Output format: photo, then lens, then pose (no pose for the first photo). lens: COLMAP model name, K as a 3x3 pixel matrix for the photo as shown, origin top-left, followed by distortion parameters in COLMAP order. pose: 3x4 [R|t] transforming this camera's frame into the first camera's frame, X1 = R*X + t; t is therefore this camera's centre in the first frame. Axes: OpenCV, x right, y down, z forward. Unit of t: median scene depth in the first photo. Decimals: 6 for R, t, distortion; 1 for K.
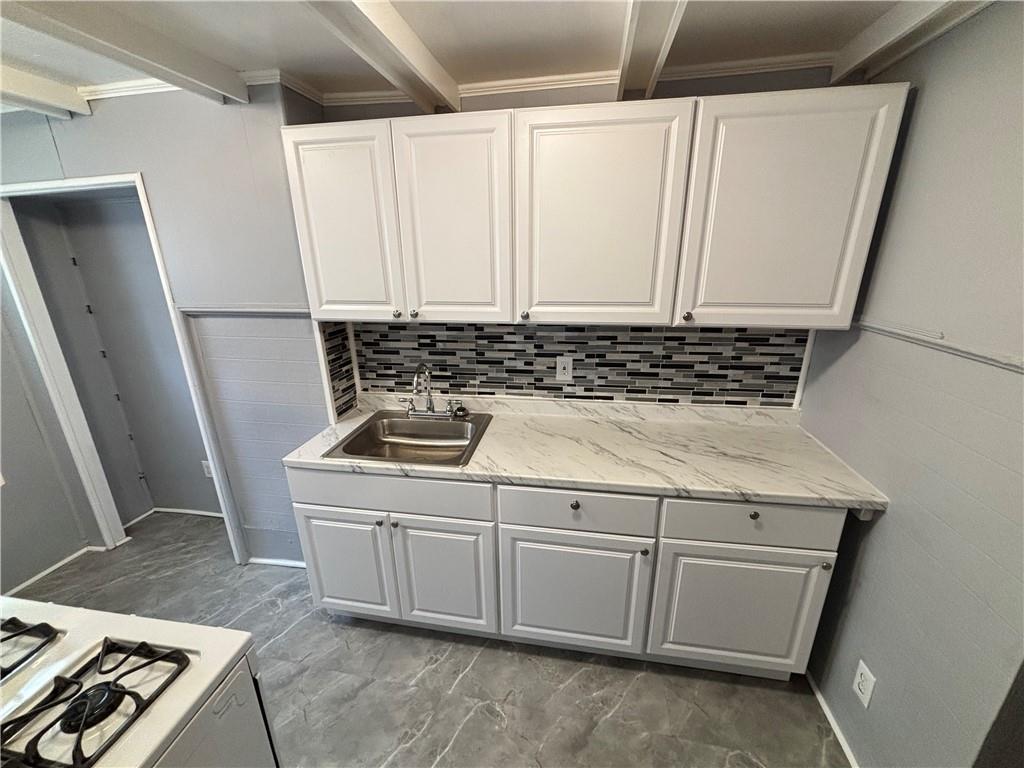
lens RADIAL K [[411.9, 0, 512.9], [0, 411.9, 383.4], [0, 0, 1]] dist [-0.000592, -0.001667]
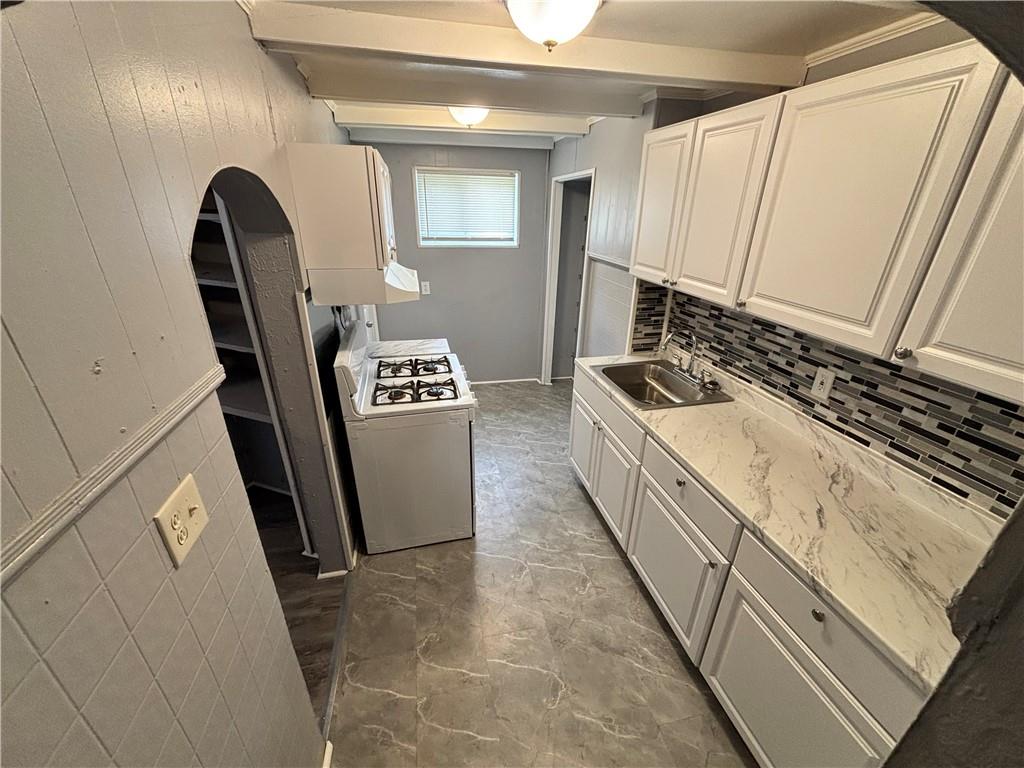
lens RADIAL K [[411.9, 0, 503.9], [0, 411.9, 384.7], [0, 0, 1]] dist [-0.000592, -0.001667]
pose [[0.375061, 0.390691, -0.840648, 0.594593], [-0.295244, 0.909969, 0.291182, -0.087165], [0.878726, 0.138985, 0.456643, 0.048856]]
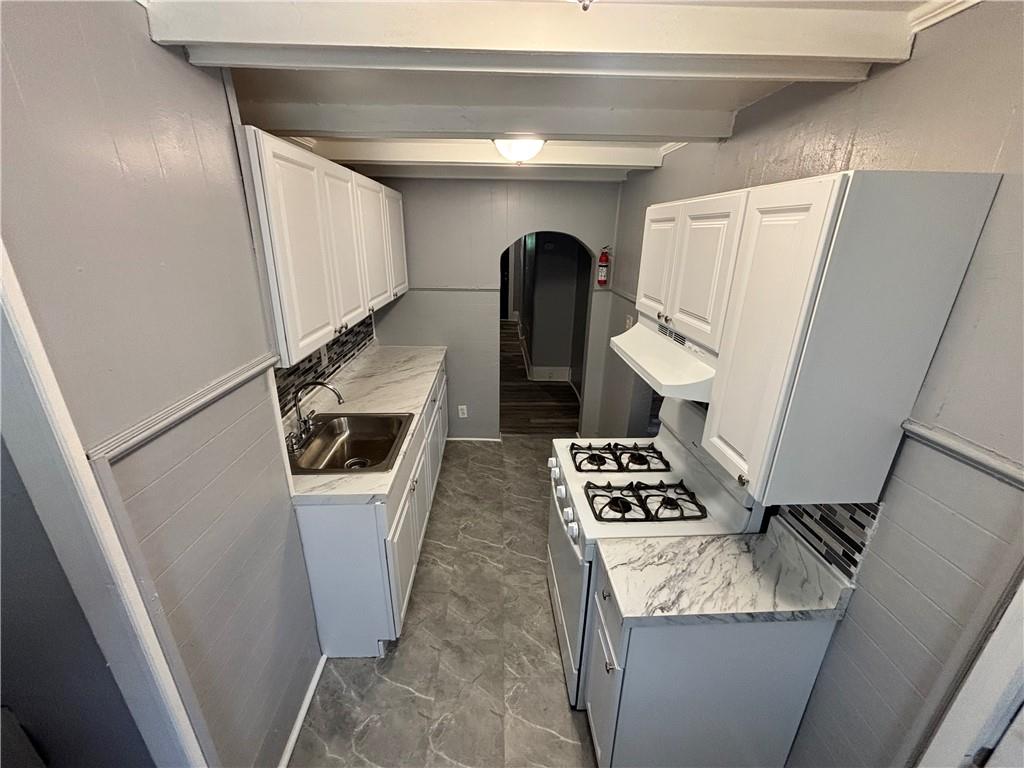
lens RADIAL K [[411.9, 0, 510.7], [0, 411.9, 384.4], [0, 0, 1]] dist [-0.000592, -0.001667]
pose [[-0.211440, -0.326850, 0.921120, -1.217352], [0.283372, 0.881449, 0.377820, -0.280217], [-0.935411, 0.340906, -0.093753, 0.624245]]
